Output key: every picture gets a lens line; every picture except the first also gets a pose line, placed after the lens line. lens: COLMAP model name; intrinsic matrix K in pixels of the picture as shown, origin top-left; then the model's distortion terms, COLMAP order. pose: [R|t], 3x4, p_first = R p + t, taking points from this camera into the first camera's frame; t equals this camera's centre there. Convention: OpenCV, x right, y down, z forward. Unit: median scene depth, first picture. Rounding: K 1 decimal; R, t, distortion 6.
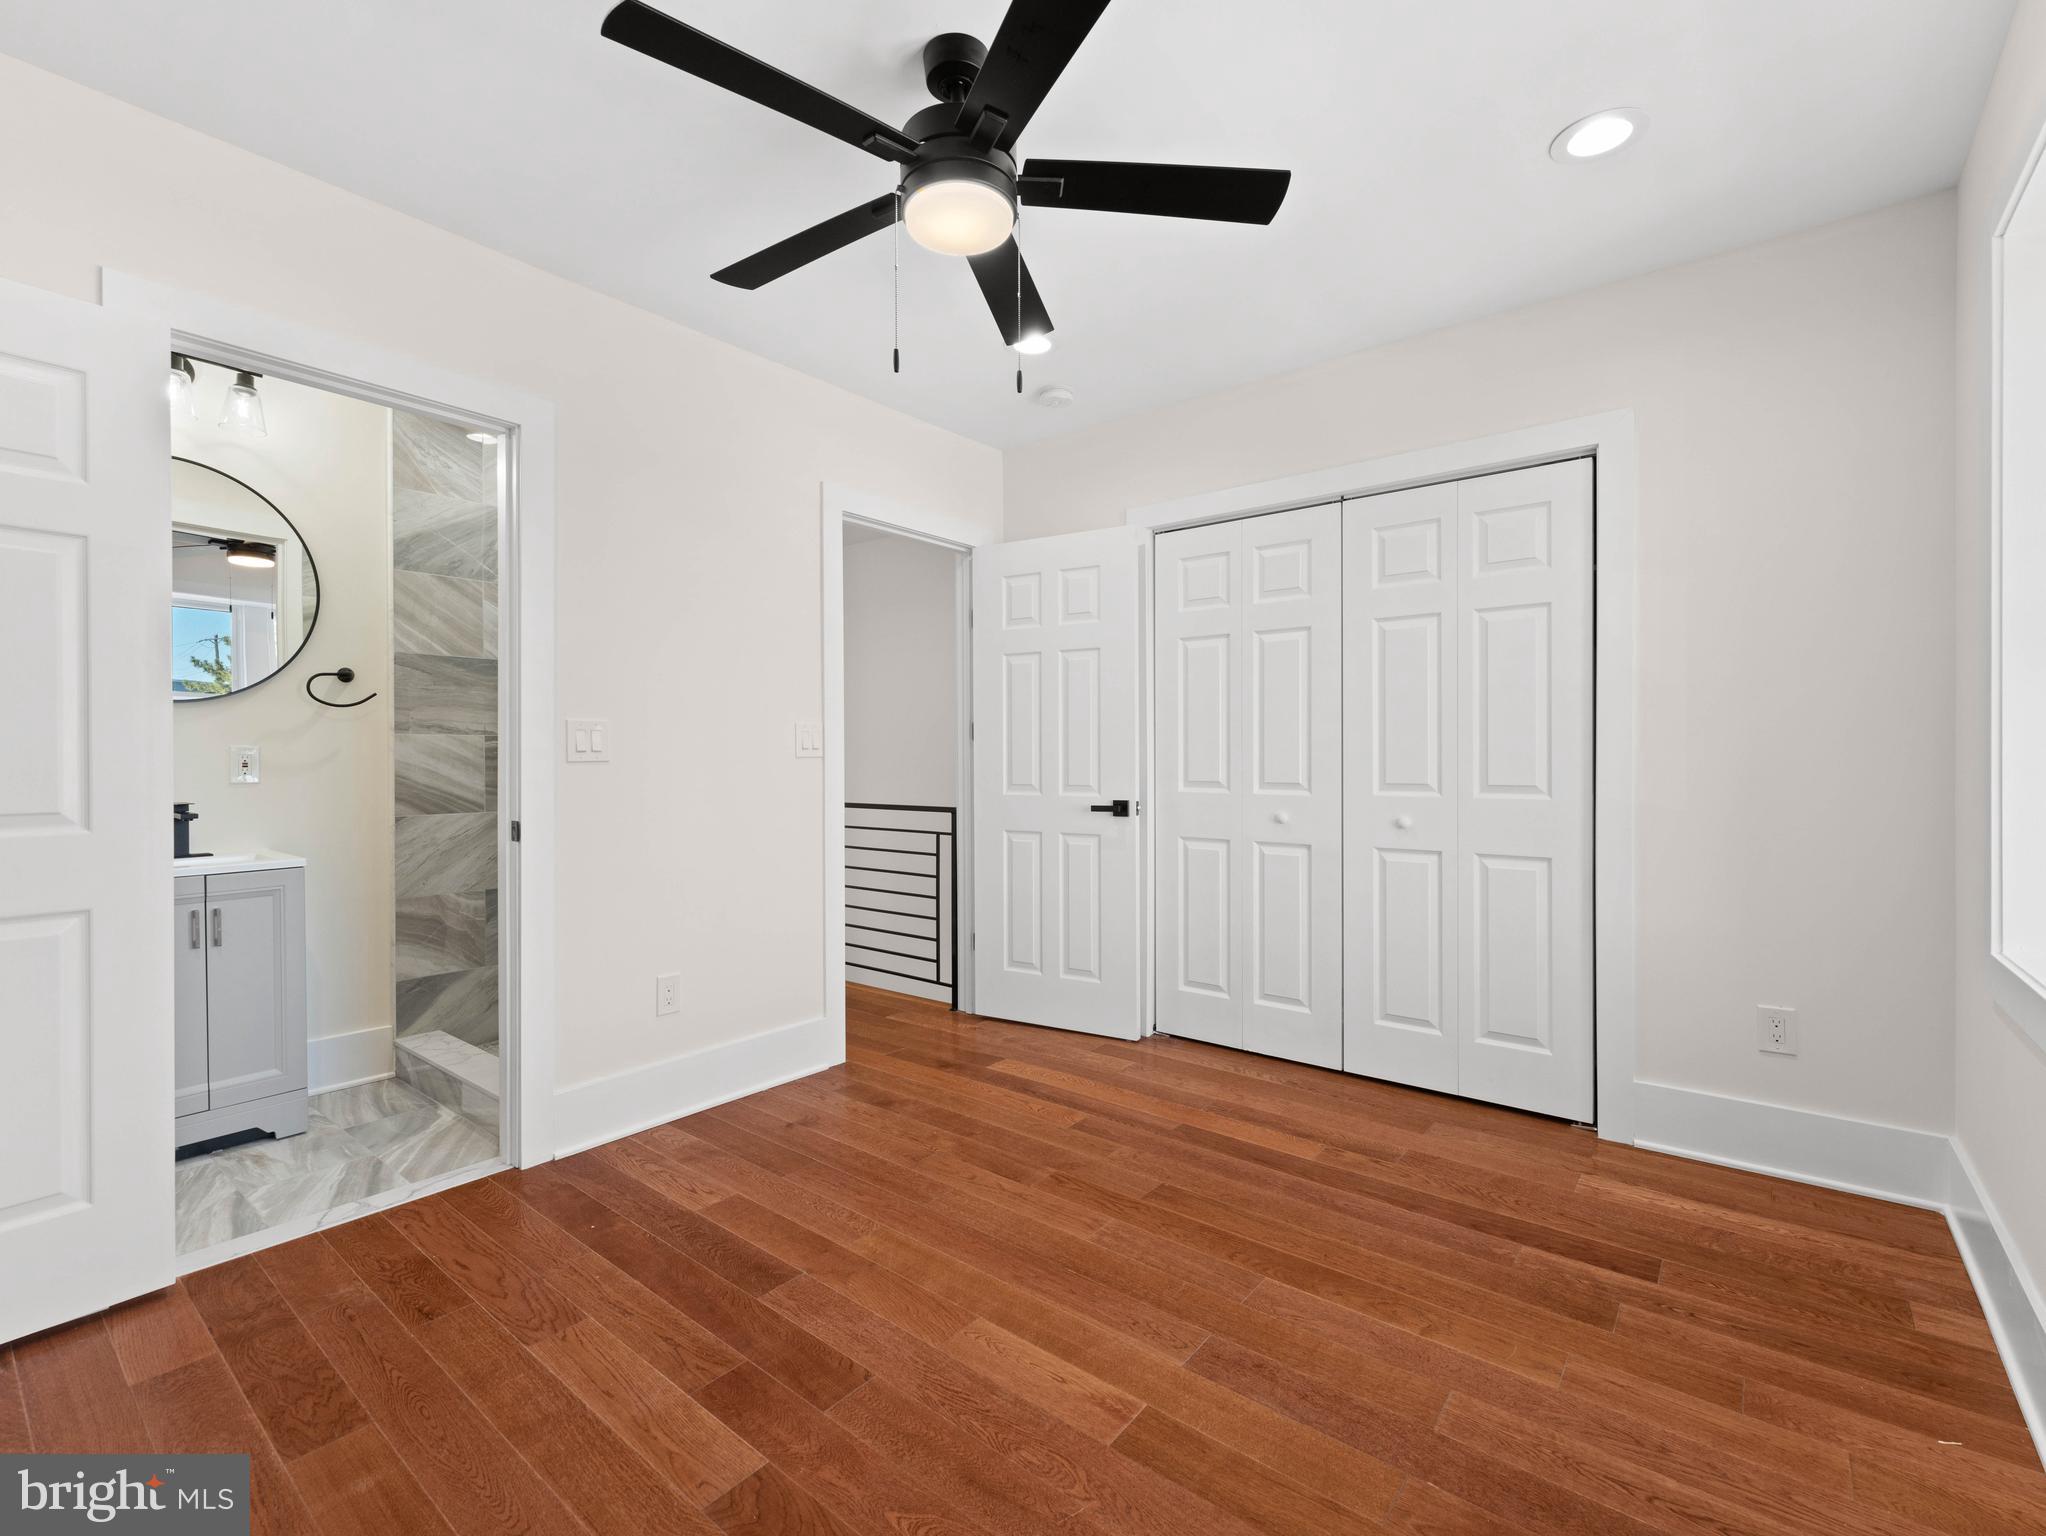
lens RADIAL K [[906.3, 0, 1016.0], [0, 906.3, 761.3], [0, 0, 1]] dist [0.001508, -0.000681]
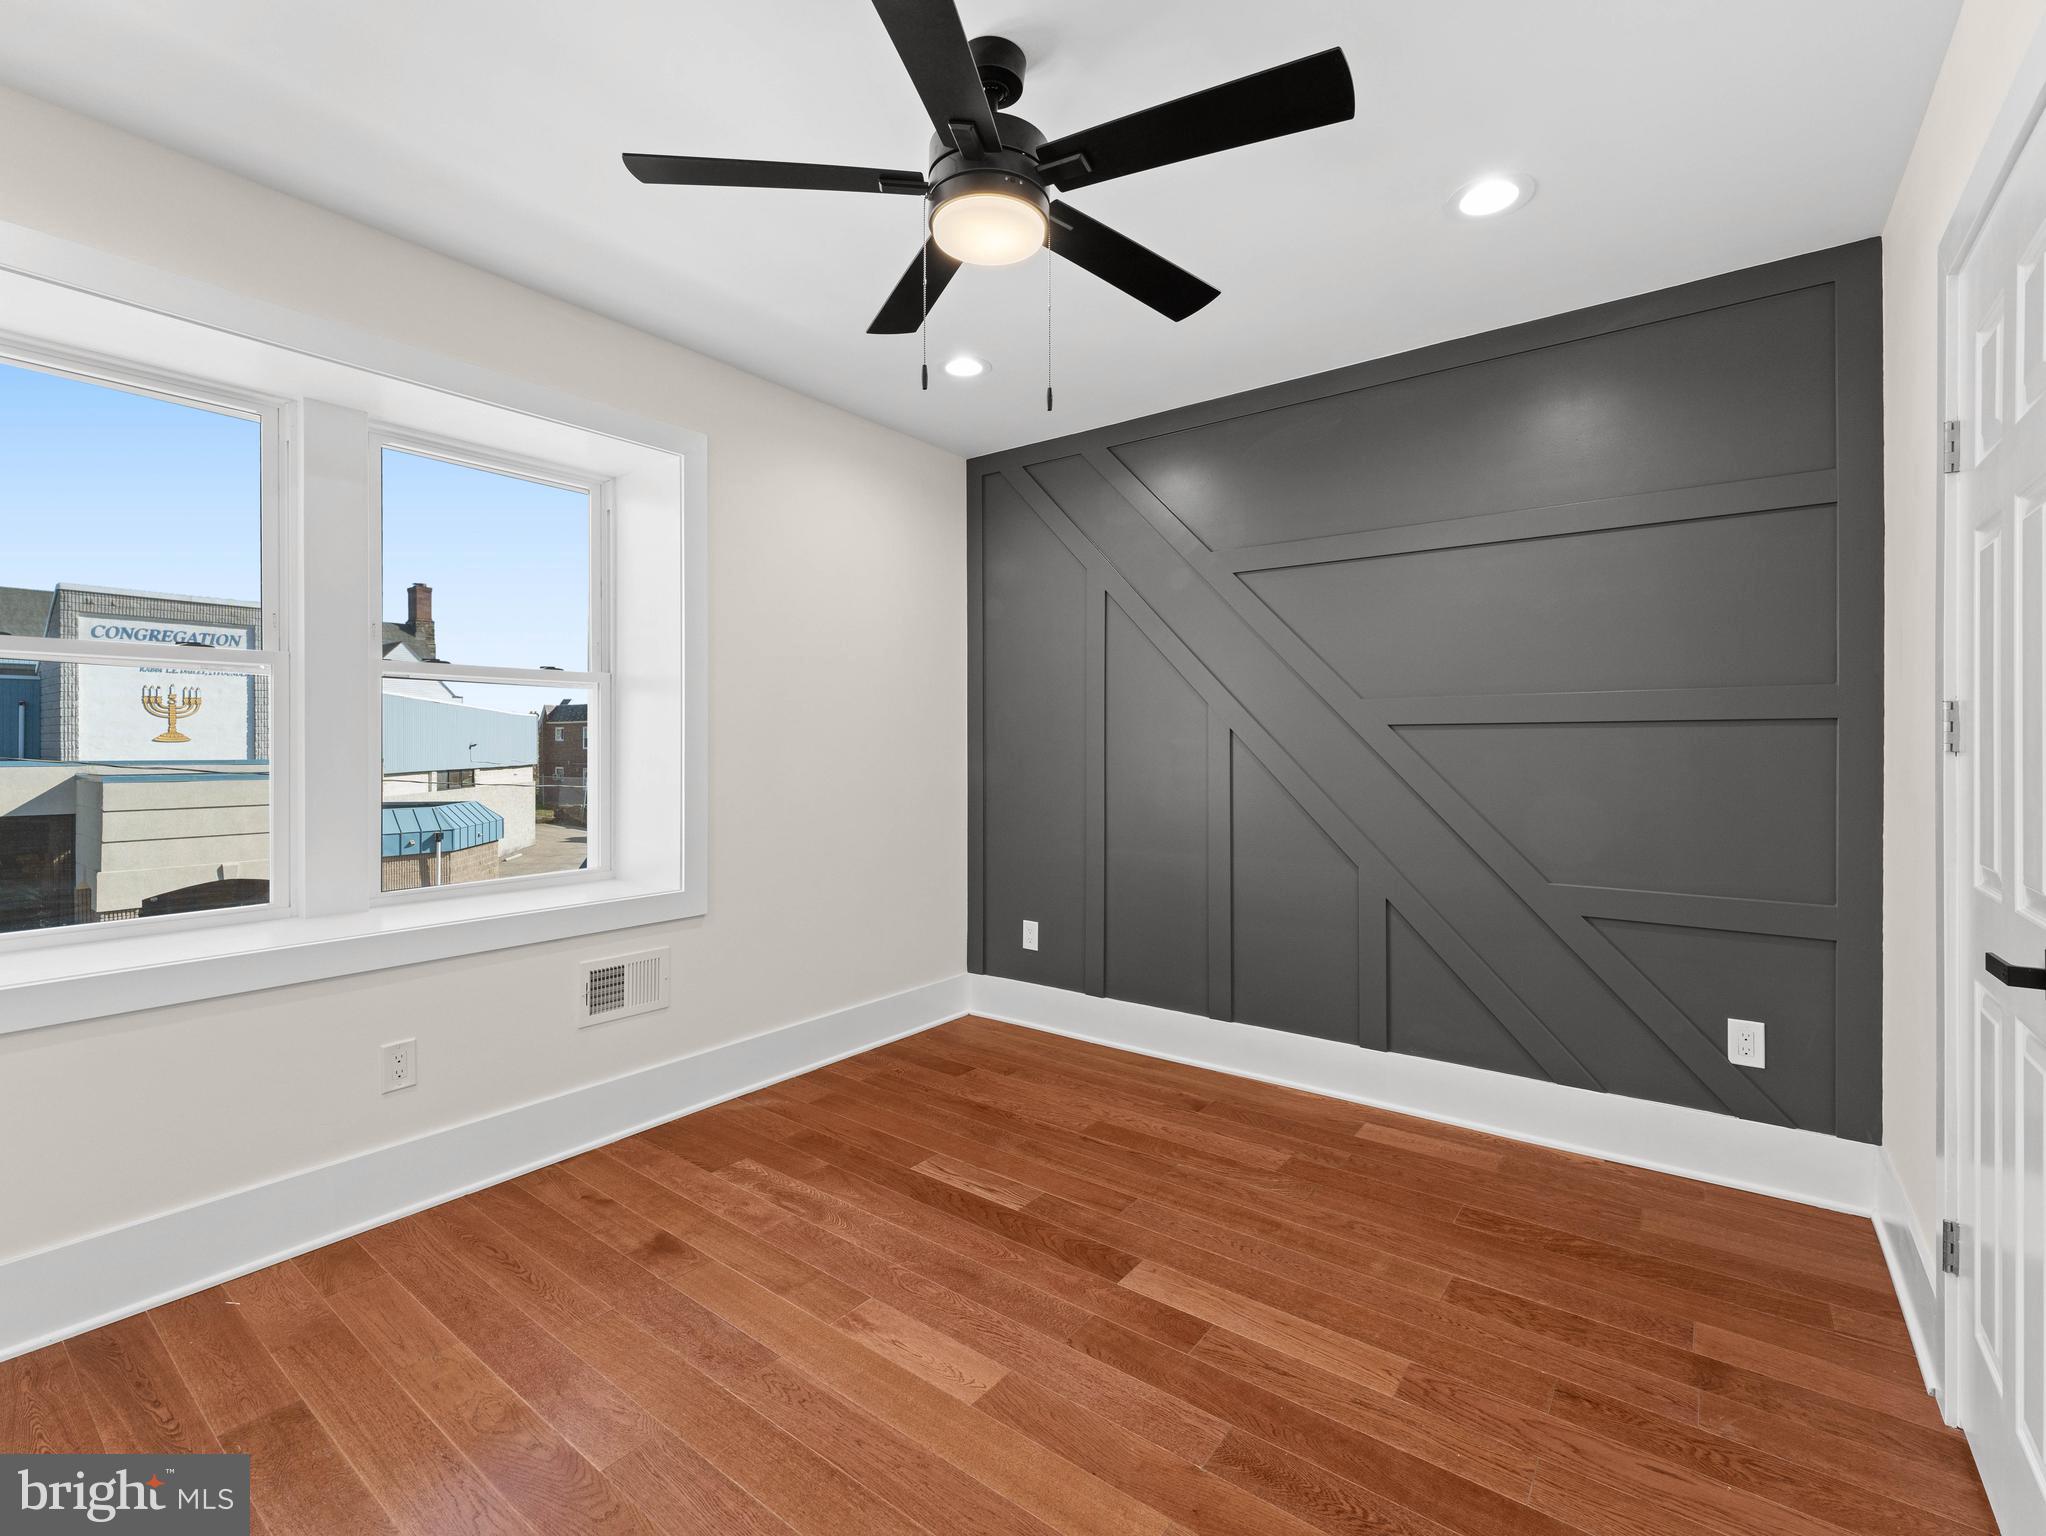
lens RADIAL K [[917.9, 0, 1023.2], [0, 917.9, 753.9], [0, 0, 1]] dist [0.001045, -0.000429]
pose [[-0.999118, 0.001290, -0.041970, -0.059379], [0.000547, 0.999843, 0.017715, -0.064298], [0.041986, 0.017676, -0.998962, 2.076199]]
